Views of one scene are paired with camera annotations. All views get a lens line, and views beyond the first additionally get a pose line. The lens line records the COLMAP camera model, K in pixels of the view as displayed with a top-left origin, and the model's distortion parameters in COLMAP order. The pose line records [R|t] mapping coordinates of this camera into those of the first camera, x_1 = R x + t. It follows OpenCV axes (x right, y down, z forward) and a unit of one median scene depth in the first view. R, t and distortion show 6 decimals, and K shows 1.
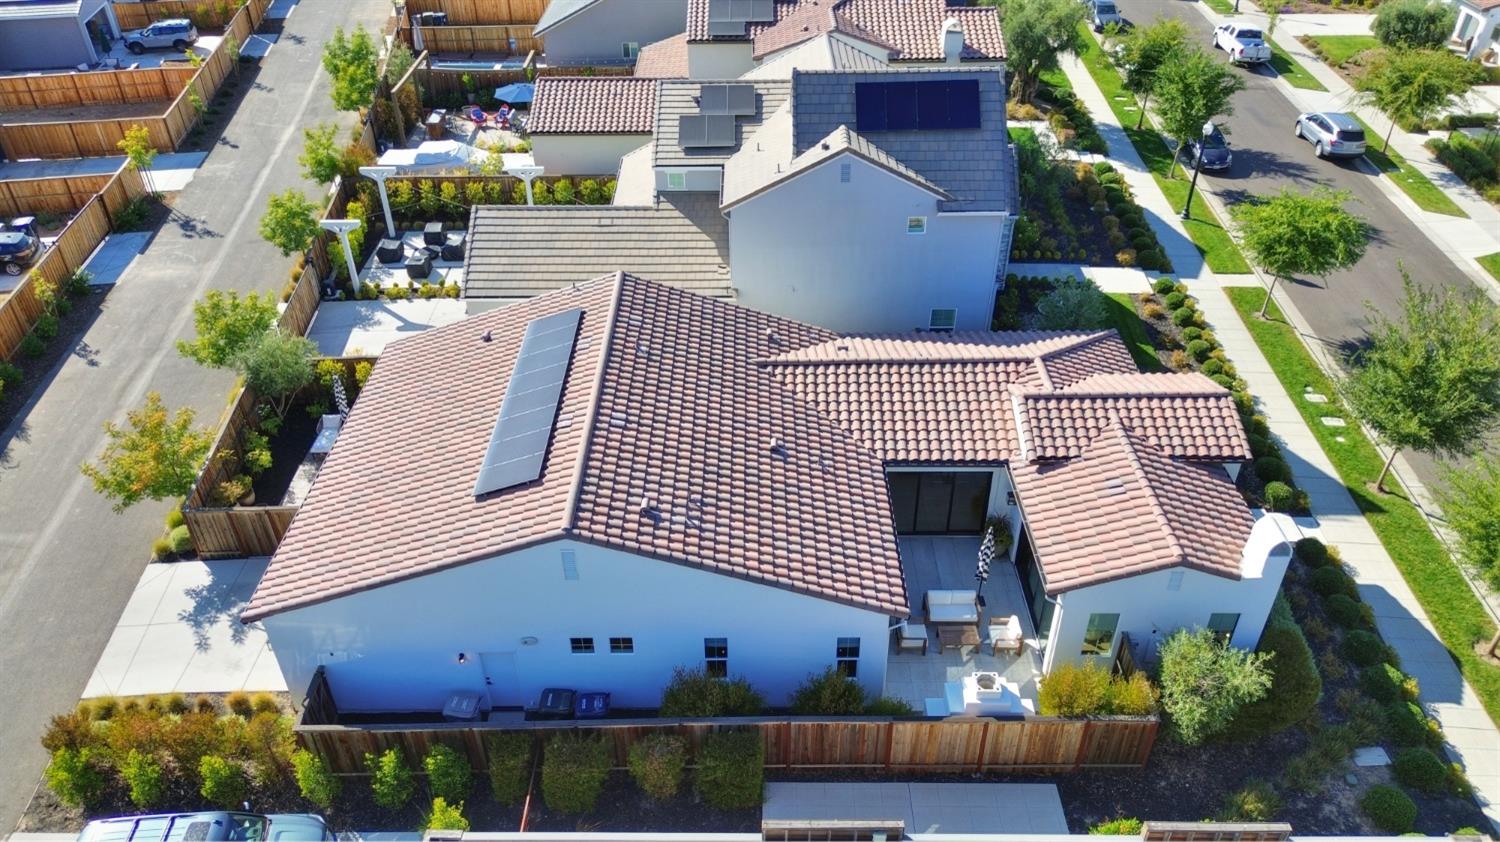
lens RADIAL K [[1047.5, 0, 750.0], [0, 1047.5, 421.0], [0, 0, 1]] dist [0.060617, -0.057462]
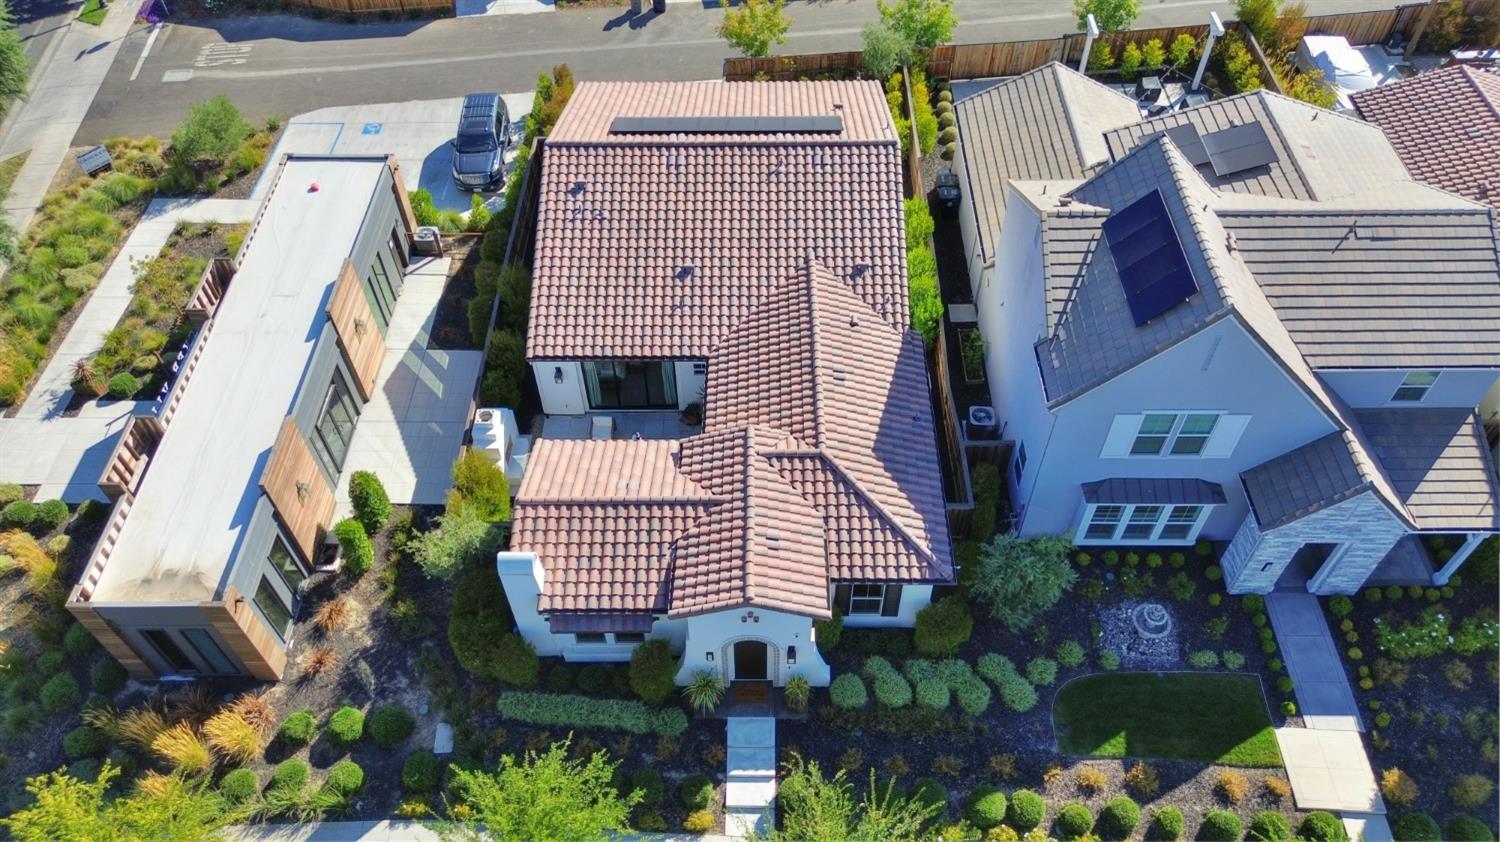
lens RADIAL K [[1047.5, 0, 750.0], [0, 1047.5, 421.0], [0, 0, 1]] dist [0.060617, -0.057462]
pose [[-0.006023, 0.782637, -0.622450, 0.886722], [-0.582447, 0.503229, 0.638370, -0.681021], [0.812846, 0.366389, 0.452814, 0.540915]]
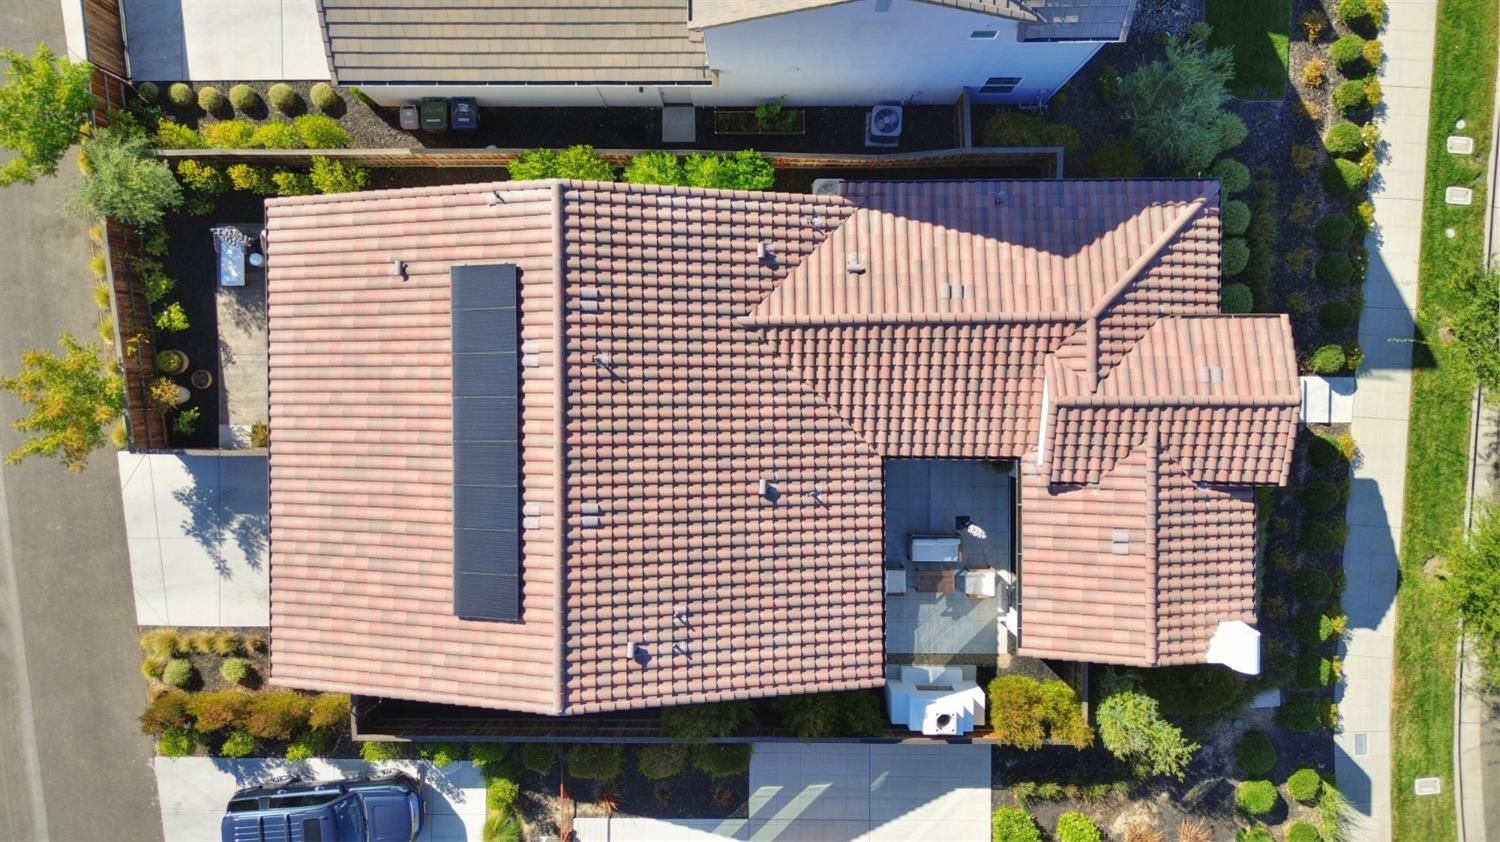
lens RADIAL K [[1047.5, 0, 750.0], [0, 1047.5, 421.0], [0, 0, 1]] dist [0.060617, -0.057462]
pose [[0.999992, -0.002744, -0.002859, 0.013802], [0.003915, 0.571491, 0.820599, -0.721679], [-0.000617, -0.820604, 0.571497, 0.502992]]
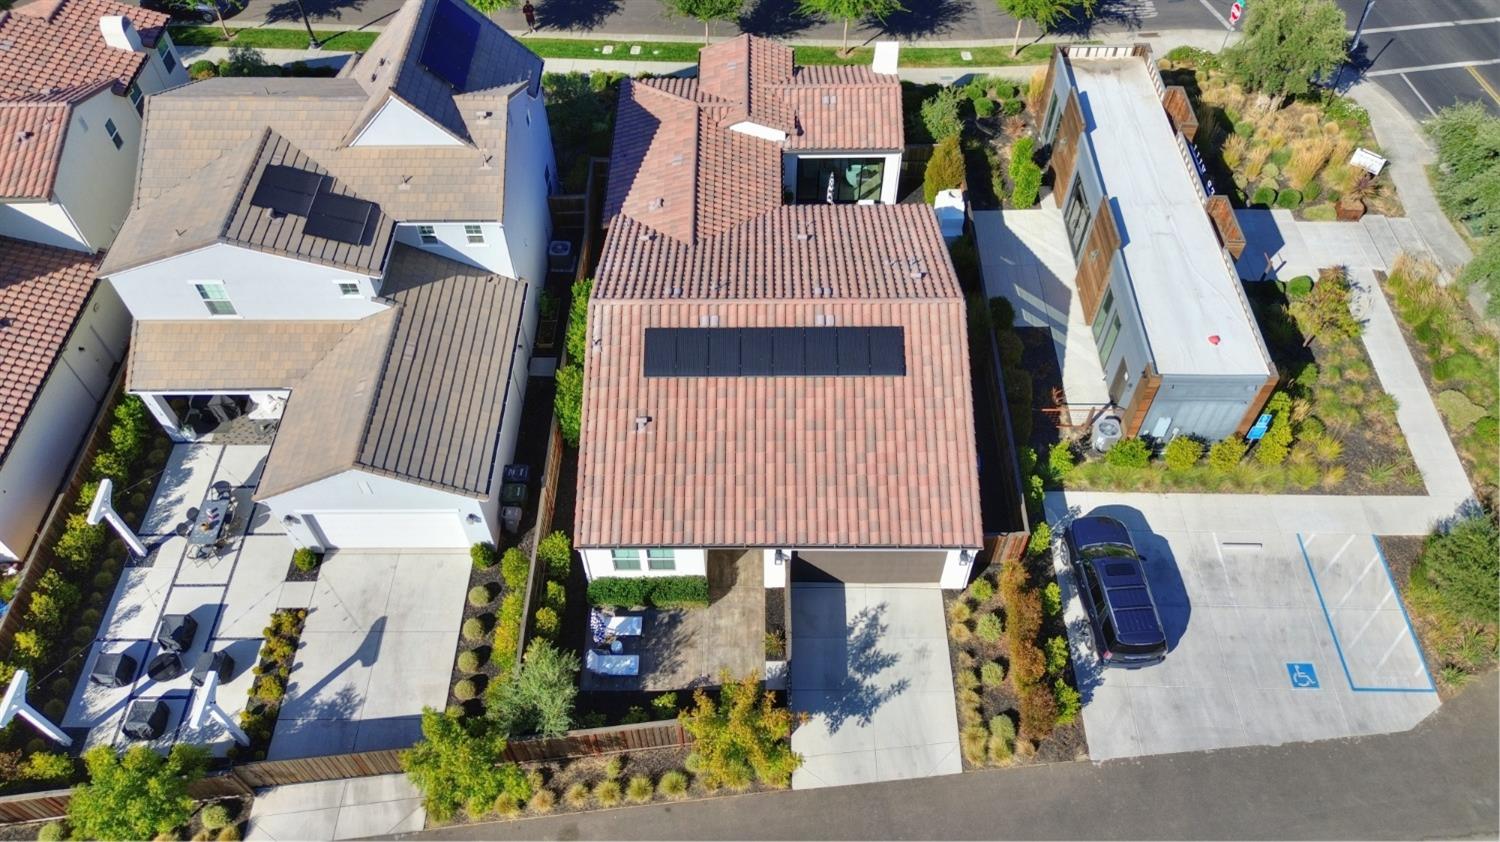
lens RADIAL K [[1077.9, 0, 750.0], [0, 1077.9, 421.0], [0, 0, 1]] dist [0.062323, -0.064383]
pose [[0.001001, -0.776024, 0.630702, -1.001341], [0.594671, 0.507527, 0.623525, -0.735856], [-0.803969, 0.374436, 0.461987, 0.472869]]
